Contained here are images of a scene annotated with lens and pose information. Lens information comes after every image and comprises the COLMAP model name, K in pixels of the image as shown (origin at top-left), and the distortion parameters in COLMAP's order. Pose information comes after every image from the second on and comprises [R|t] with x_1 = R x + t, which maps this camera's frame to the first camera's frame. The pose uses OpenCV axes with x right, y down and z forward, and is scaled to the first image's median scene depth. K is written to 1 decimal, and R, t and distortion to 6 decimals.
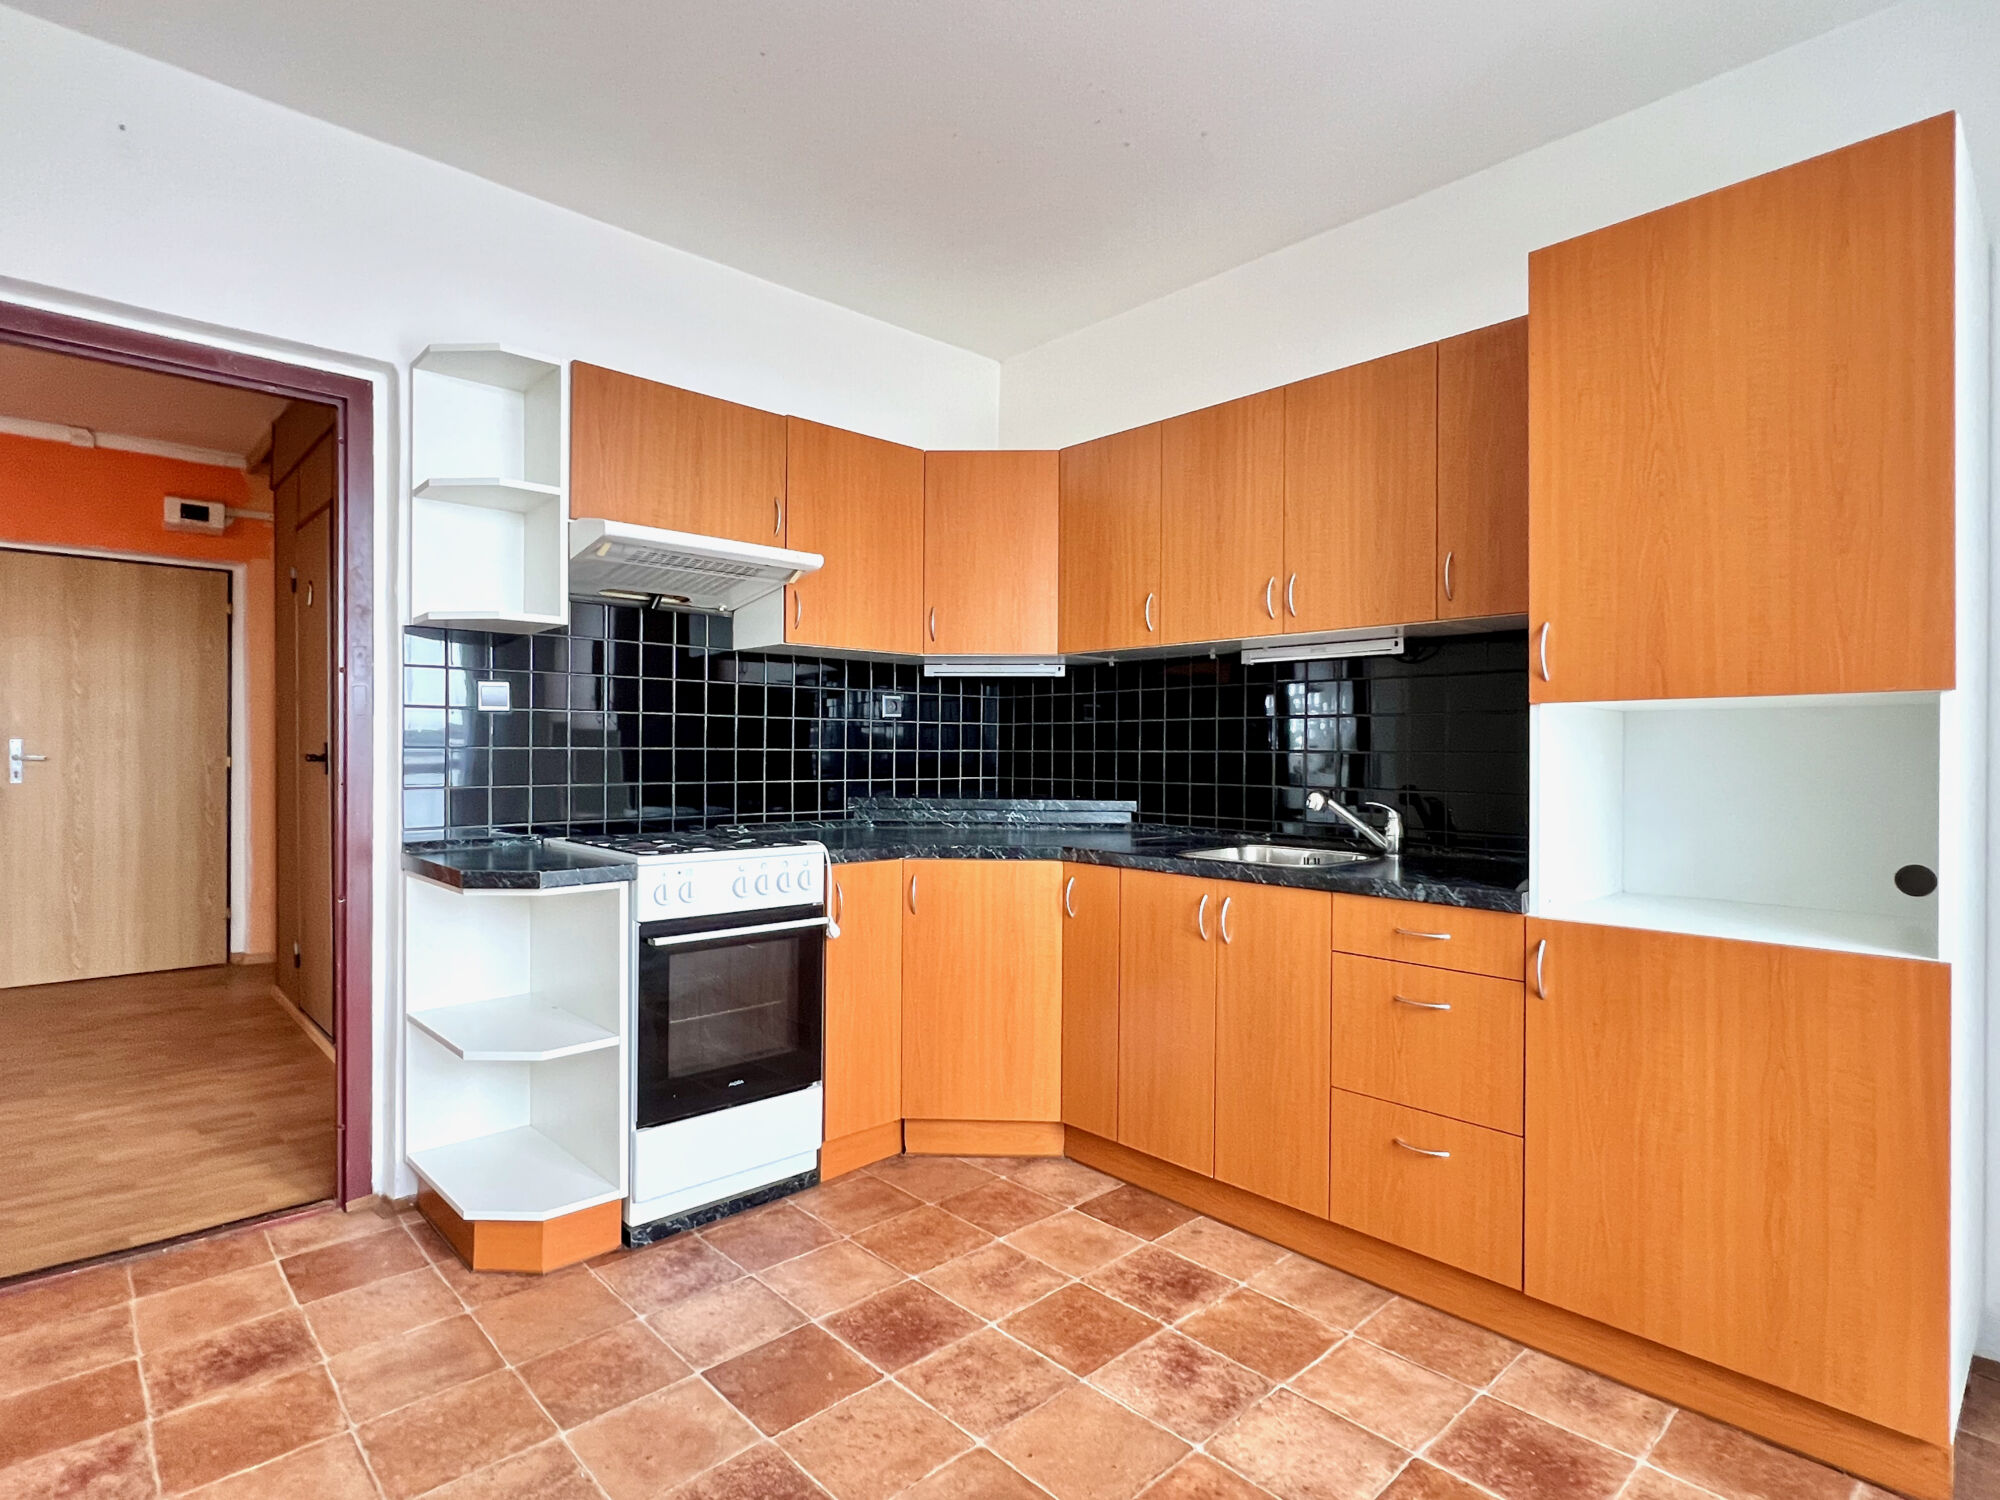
lens RADIAL K [[1056.8, 0, 1000.0], [0, 1056.8, 750.0], [0, 0, 1]] dist [-0.002873, 0.007926]
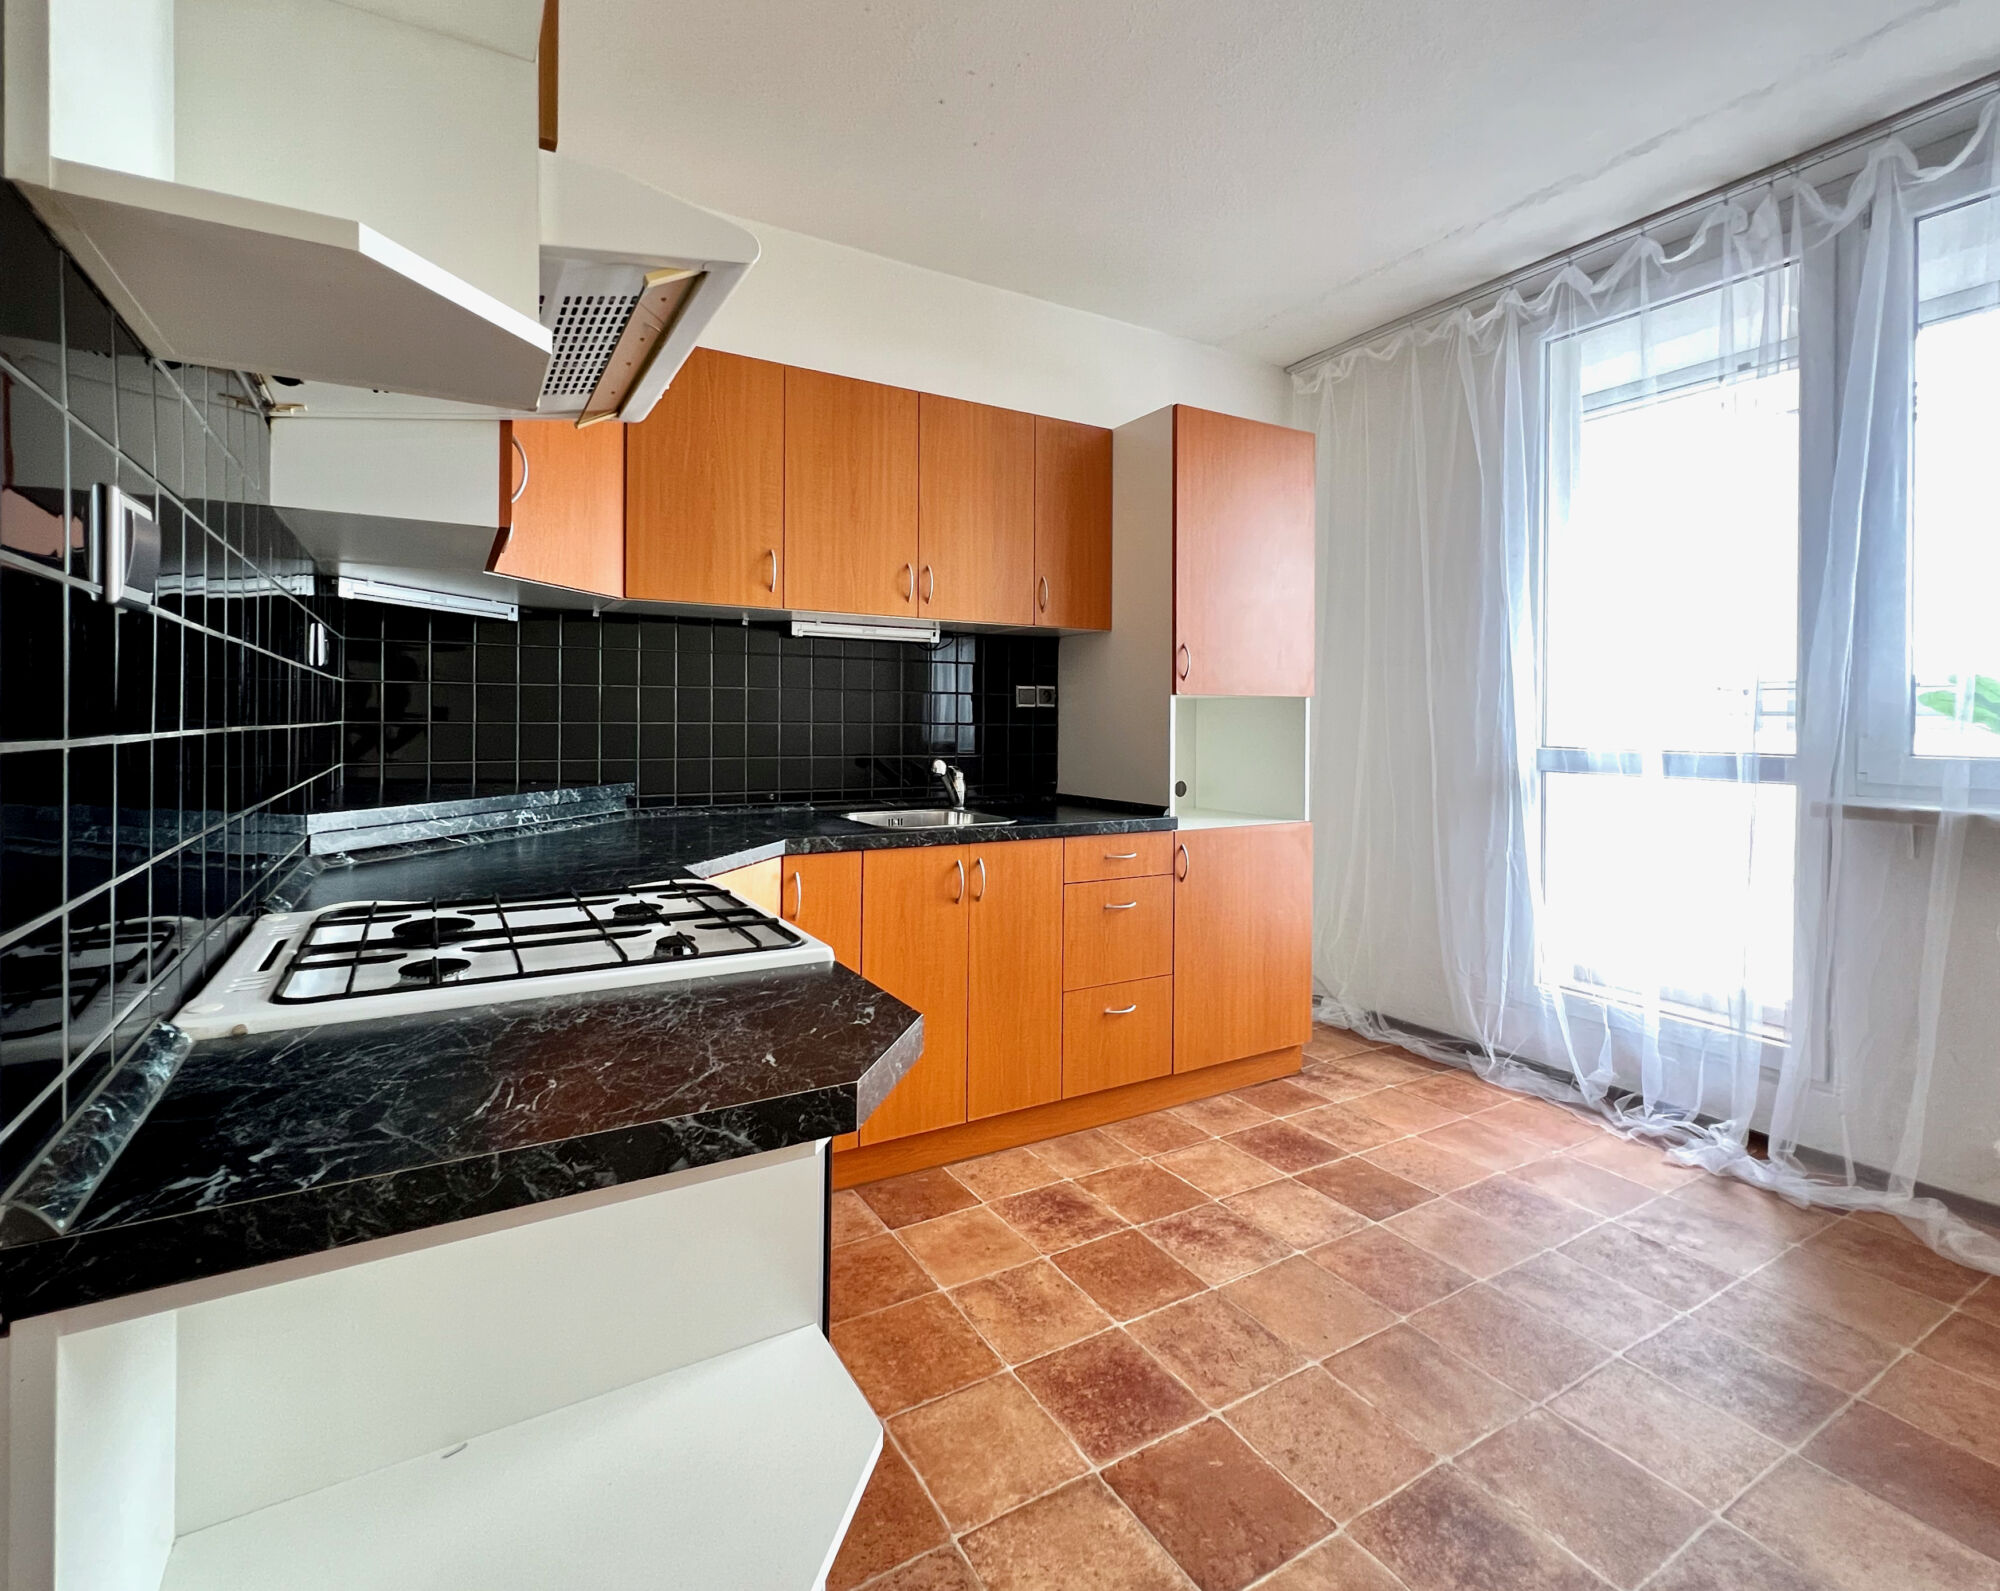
lens RADIAL K [[914.6, 0, 989.3], [0, 914.6, 722.4], [0, 0, 1]] dist [0.002919, 0.000165]
pose [[0.227461, -0.002322, 0.973784, -0.780282], [-0.005431, 0.999979, 0.003653, -0.005471], [-0.973772, -0.006120, 0.227444, 0.858769]]
